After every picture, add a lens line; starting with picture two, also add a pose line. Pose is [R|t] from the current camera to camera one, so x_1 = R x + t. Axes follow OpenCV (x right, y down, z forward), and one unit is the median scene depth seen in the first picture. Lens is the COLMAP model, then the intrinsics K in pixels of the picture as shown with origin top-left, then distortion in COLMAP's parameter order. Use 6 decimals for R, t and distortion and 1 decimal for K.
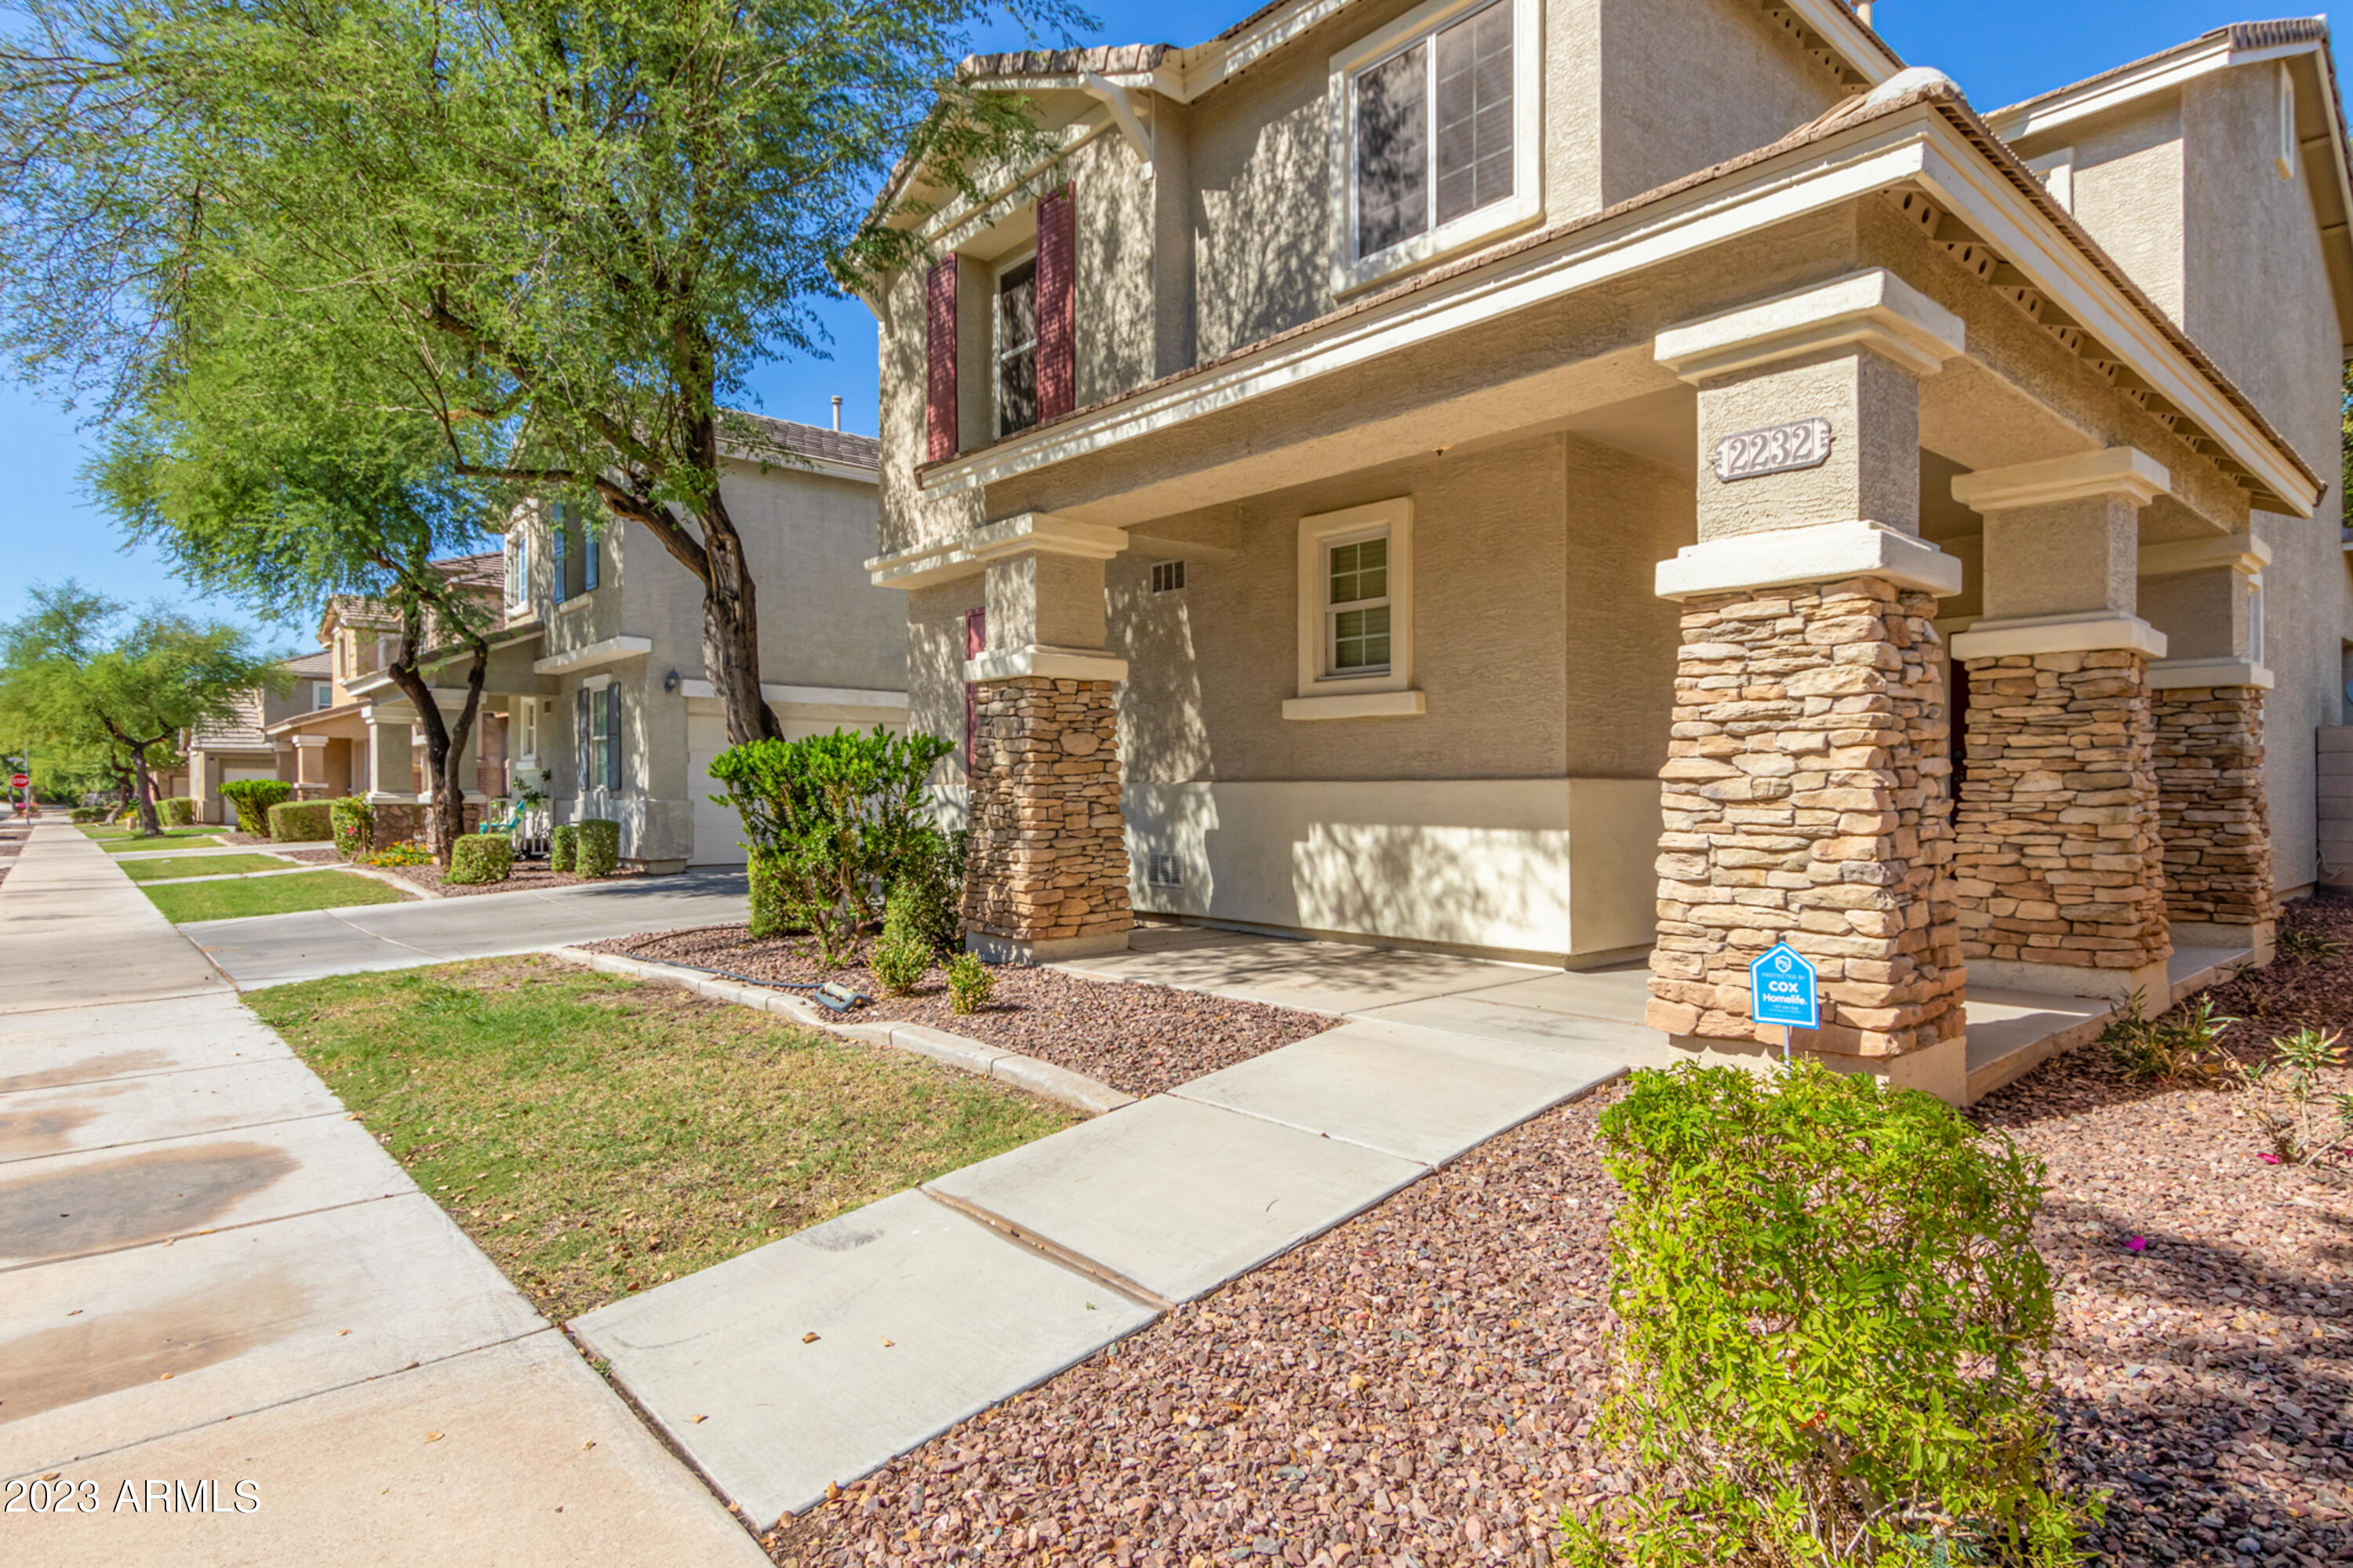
lens RADIAL K [[1294.6, 0, 1174.3], [0, 1294.6, 792.1], [0, 0, 1]] dist [0.007866, 0.000998]
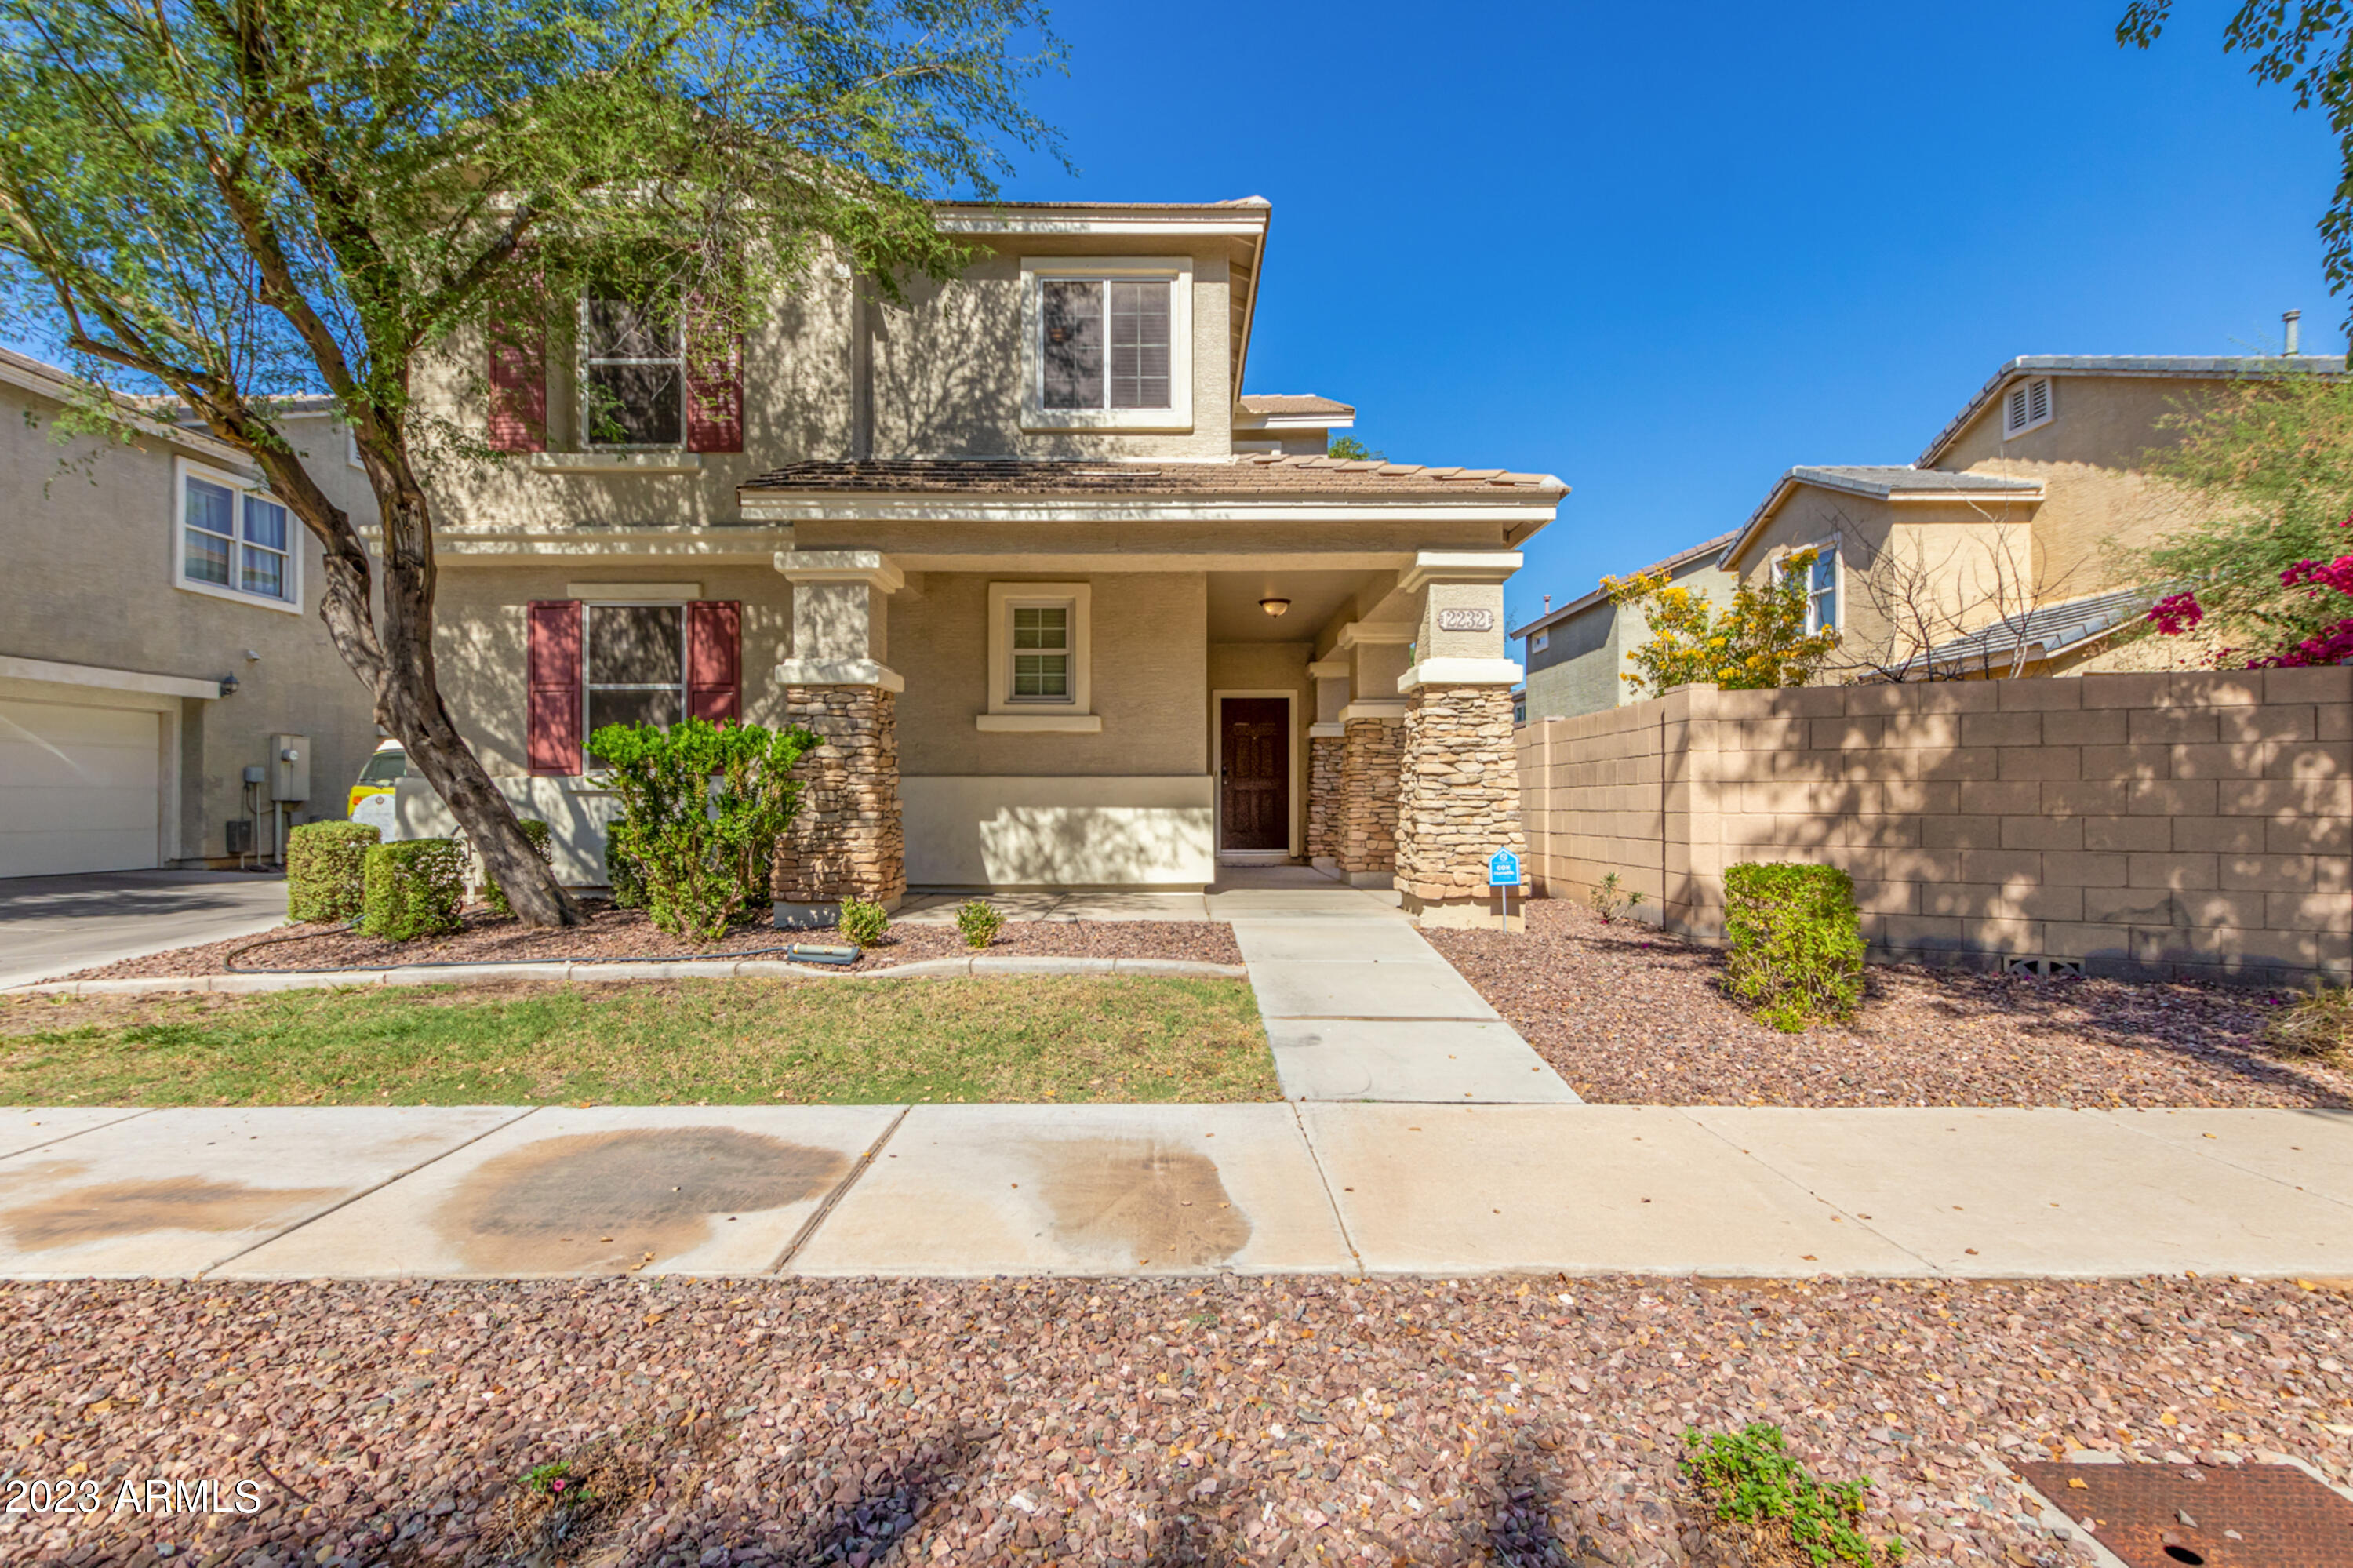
lens RADIAL K [[1107.8, 0, 1176.8], [0, 1107.8, 783.5], [0, 0, 1]] dist [0.005250, -0.000534]
pose [[0.651752, 0.014361, 0.758296, -0.693067], [-0.000273, 0.999825, -0.018701, 0.022270], [-0.758432, 0.011982, 0.651642, 0.100921]]
